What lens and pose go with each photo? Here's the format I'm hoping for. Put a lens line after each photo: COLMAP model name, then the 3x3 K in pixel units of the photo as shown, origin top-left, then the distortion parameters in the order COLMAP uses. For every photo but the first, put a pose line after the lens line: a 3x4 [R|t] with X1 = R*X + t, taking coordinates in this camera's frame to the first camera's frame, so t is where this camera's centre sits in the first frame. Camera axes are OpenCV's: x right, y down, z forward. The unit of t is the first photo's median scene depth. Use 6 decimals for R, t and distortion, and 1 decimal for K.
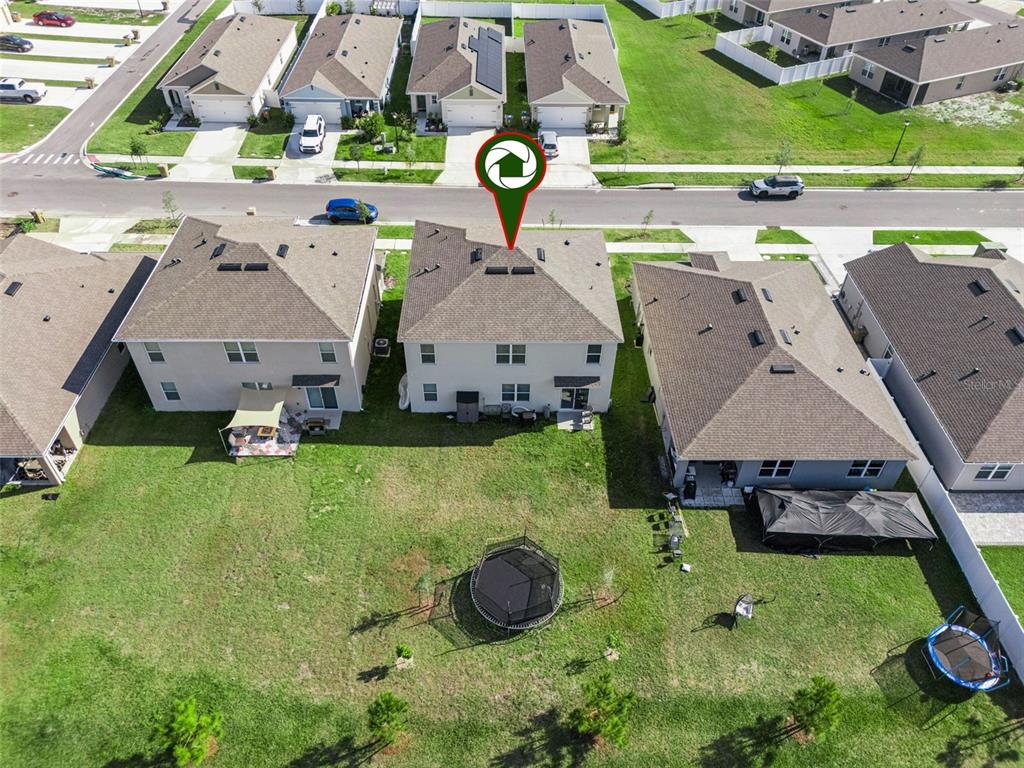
lens RADIAL K [[754.8, 0, 512.0], [0, 754.8, 384.0], [0, 0, 1]] dist [0.093540, -0.113576]
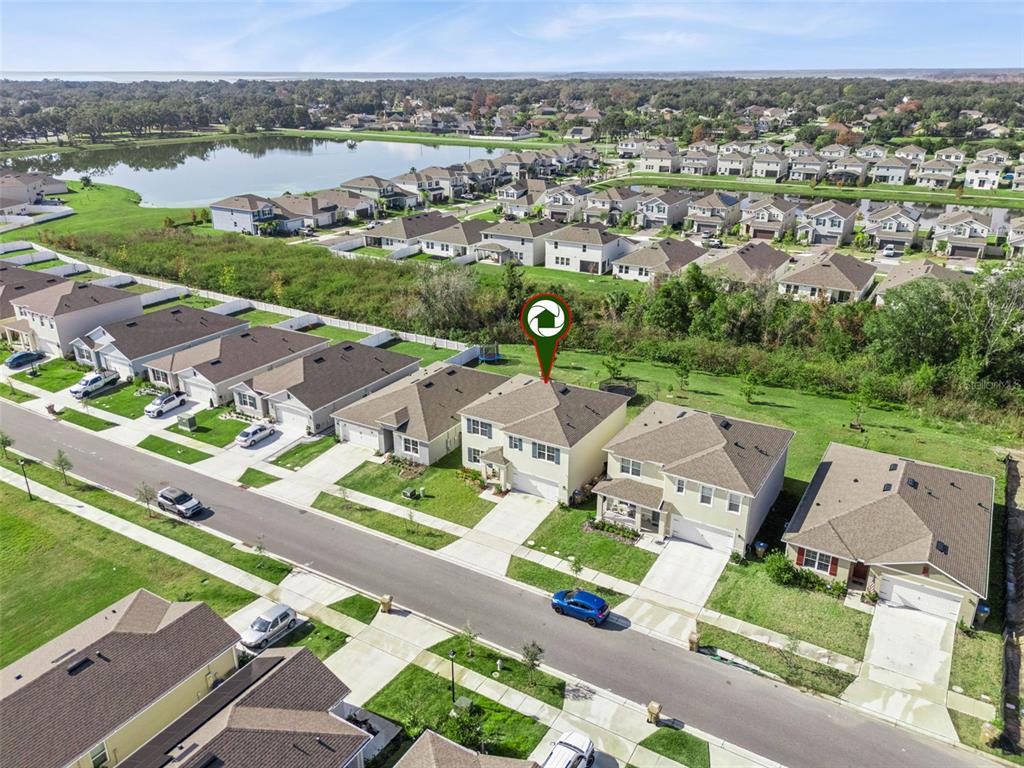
lens RADIAL K [[754.8, 0, 512.0], [0, 754.8, 384.0], [0, 0, 1]] dist [0.093540, -0.113576]
pose [[-0.848724, -0.208720, 0.485905, -0.471085], [0.350365, 0.466308, 0.812281, -0.982832], [-0.396121, 0.859647, -0.322638, 1.013902]]
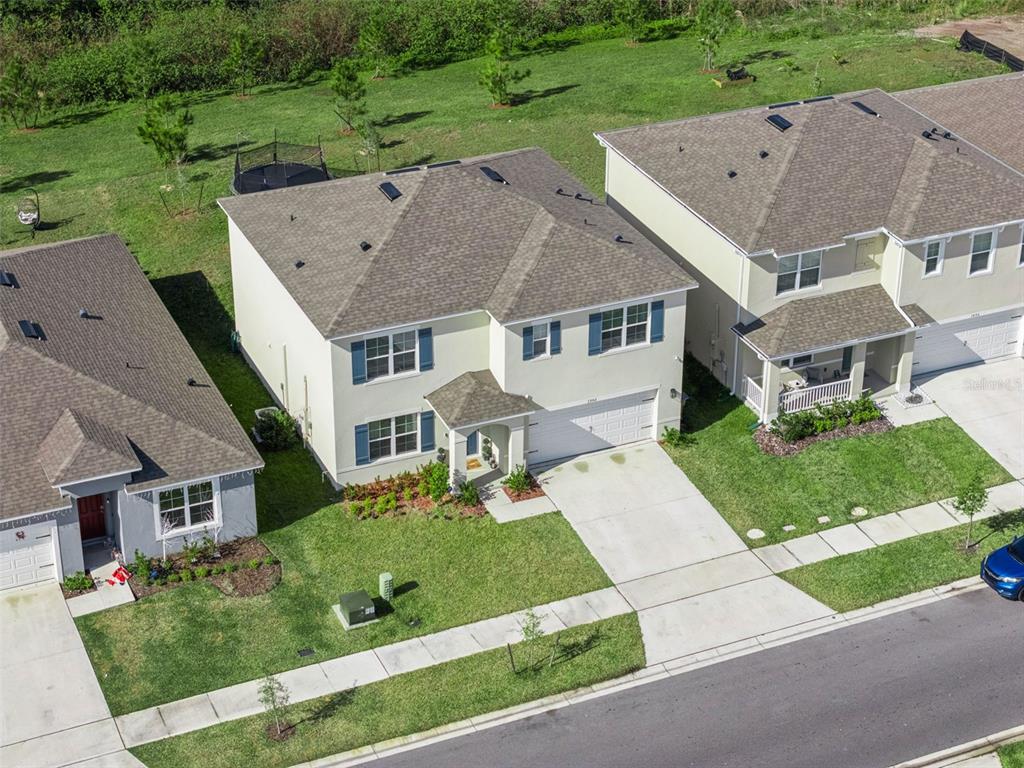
lens RADIAL K [[2001.0, 0, 512.0], [0, 2001.0, 384.0], [0, 0, 1]] dist [-0.008665, -0.030267]
pose [[-0.922550, 0.173907, -0.344469, 0.328580], [-0.271270, 0.342589, 0.899469, -0.992640], [0.274435, 0.923249, -0.268879, 1.032818]]
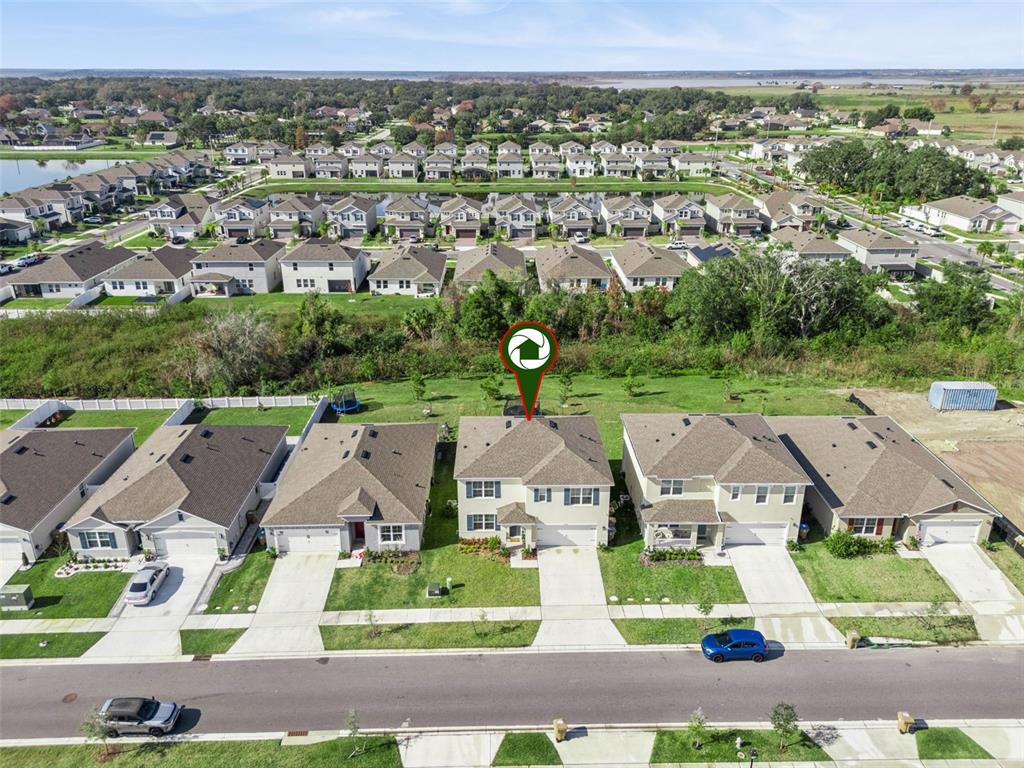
lens RADIAL K [[754.8, 0, 512.0], [0, 754.8, 384.0], [0, 0, 1]] dist [0.093540, -0.113576]
pose [[-0.999934, -0.010880, -0.003754, 0.024811], [-0.008069, 0.430045, 0.902772, -0.987748], [-0.008208, 0.902742, -0.430104, 1.020586]]
